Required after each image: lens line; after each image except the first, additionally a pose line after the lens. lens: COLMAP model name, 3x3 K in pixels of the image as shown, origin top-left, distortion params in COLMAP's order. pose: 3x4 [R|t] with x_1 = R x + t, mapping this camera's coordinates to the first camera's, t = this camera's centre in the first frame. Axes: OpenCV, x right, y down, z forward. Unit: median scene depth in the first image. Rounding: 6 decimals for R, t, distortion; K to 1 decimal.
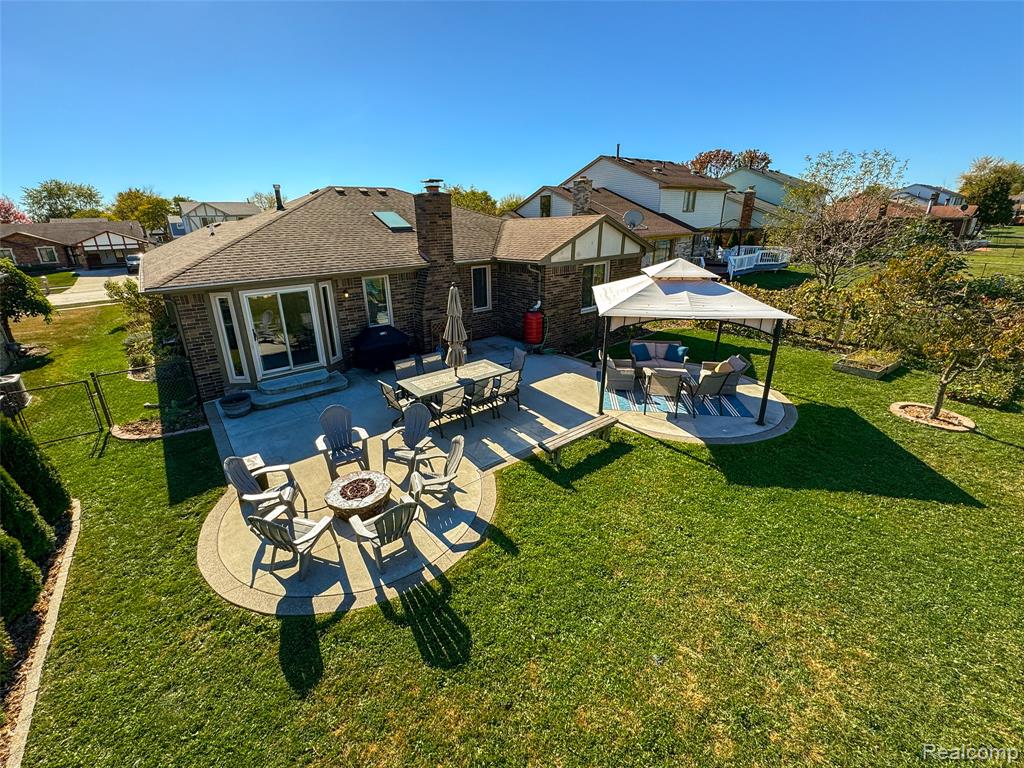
lens RADIAL K [[422.6, 0, 483.0], [0, 422.6, 371.1], [0, 0, 1]] dist [0.014968, -0.012222]
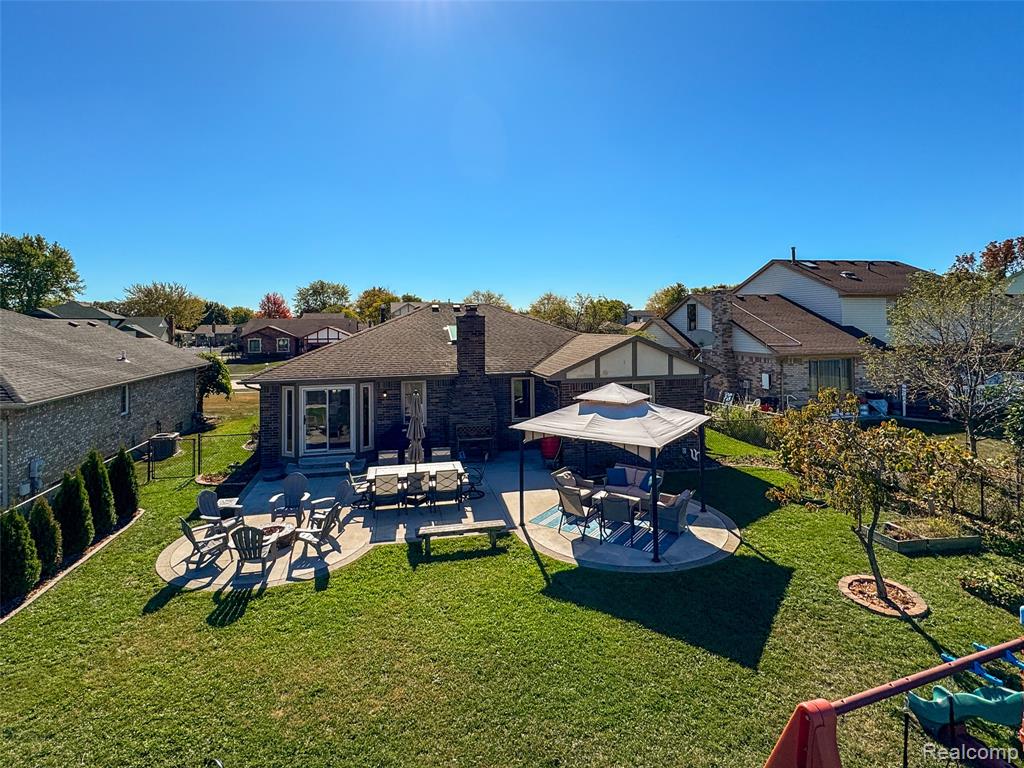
lens RADIAL K [[534.8, 0, 507.6], [0, 534.8, 317.2], [0, 0, 1]] dist [0.004471, -0.000839]
pose [[0.911315, 0.013675, -0.411483, 0.754456], [-0.150347, 0.941478, -0.301687, 0.021647], [0.383276, 0.336797, 0.860039, -0.300399]]
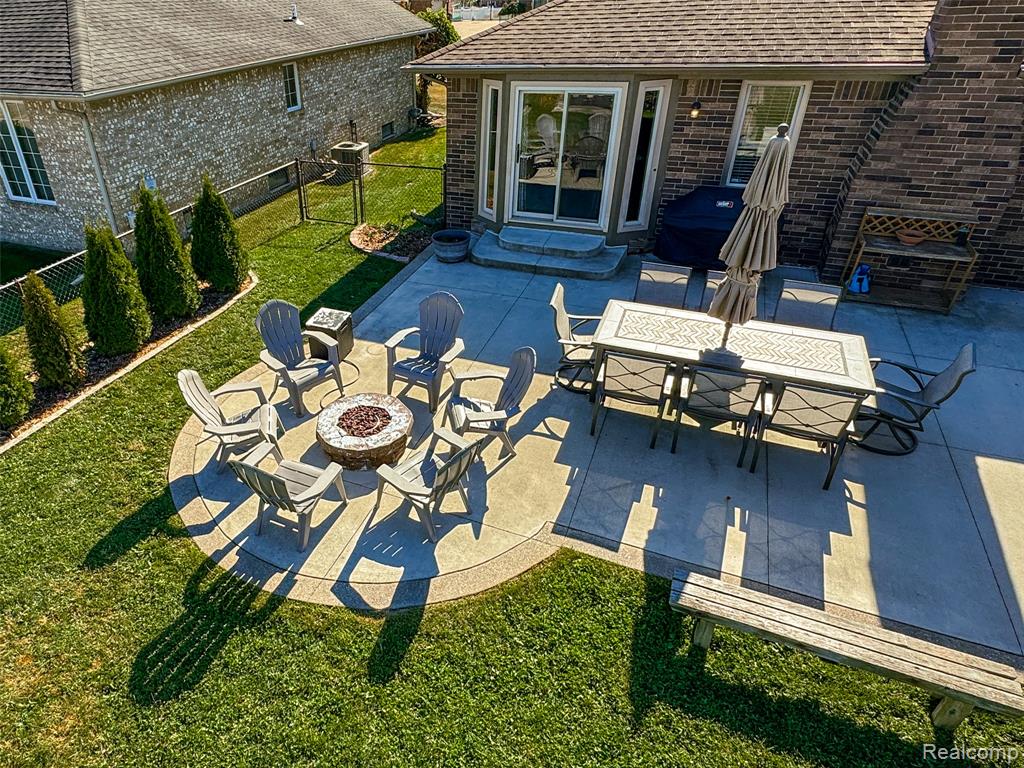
lens RADIAL K [[632.2, 0, 390.8], [0, 632.2, 361.4], [0, 0, 1]] dist [0.004039, -0.003813]
pose [[0.461791, 0.458936, -0.759030, 0.288836], [-0.265688, 0.888016, 0.375282, -0.123966], [0.846262, 0.028363, 0.532012, 0.341786]]
